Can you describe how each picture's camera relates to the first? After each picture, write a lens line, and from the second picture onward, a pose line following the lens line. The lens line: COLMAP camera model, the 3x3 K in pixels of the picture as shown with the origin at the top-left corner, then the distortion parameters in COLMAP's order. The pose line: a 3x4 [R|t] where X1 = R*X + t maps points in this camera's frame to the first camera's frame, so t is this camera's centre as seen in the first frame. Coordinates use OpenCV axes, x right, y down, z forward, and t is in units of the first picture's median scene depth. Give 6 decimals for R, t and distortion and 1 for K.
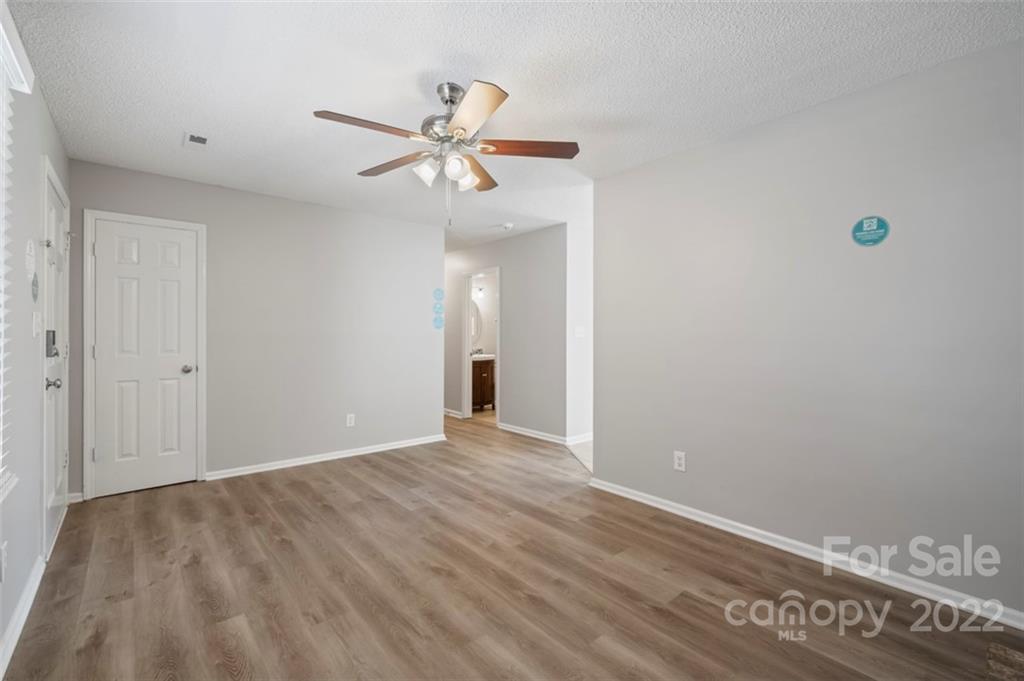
lens RADIAL K [[441.2, 0, 503.6], [0, 441.2, 334.6], [0, 0, 1]] dist [-0.002296, -0.000038]
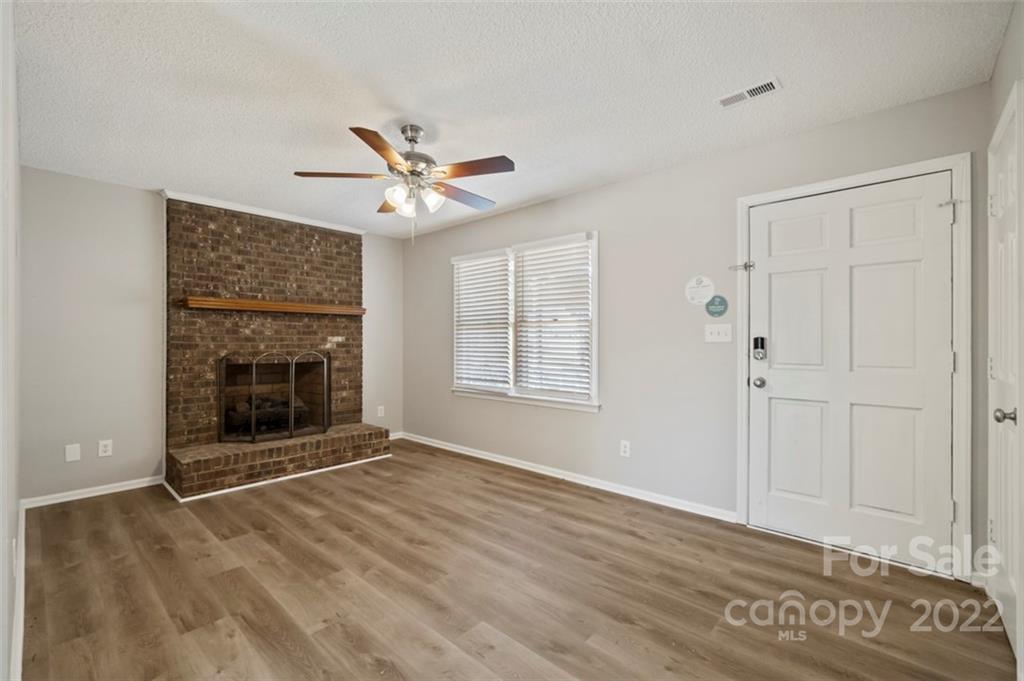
lens RADIAL K [[441.2, 0, 503.6], [0, 441.2, 334.6], [0, 0, 1]] dist [-0.002296, -0.000038]
pose [[-0.991864, -0.005153, -0.127200, -0.196055], [-0.003479, 0.999904, -0.013377, 0.001108], [0.127257, -0.012825, -0.991787, 2.024273]]
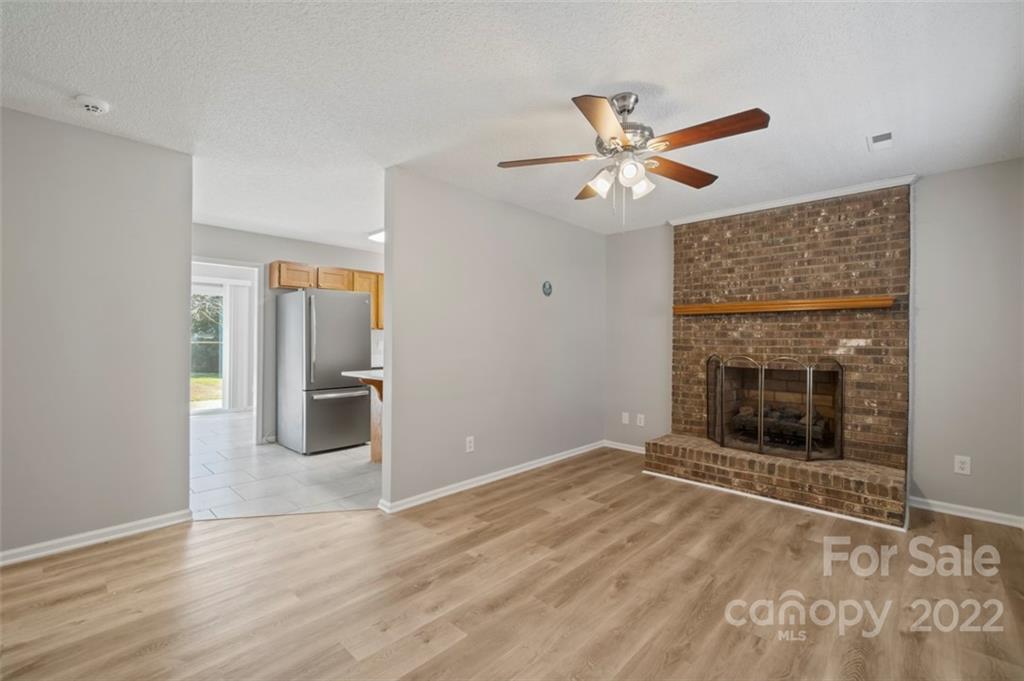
lens RADIAL K [[441.2, 0, 503.6], [0, 441.2, 334.6], [0, 0, 1]] dist [-0.002296, -0.000038]
pose [[-0.102921, 0.009900, 0.994640, -1.015404], [-0.006201, 0.999925, -0.010594, -0.005925], [-0.994670, -0.007259, -0.102852, 1.262833]]
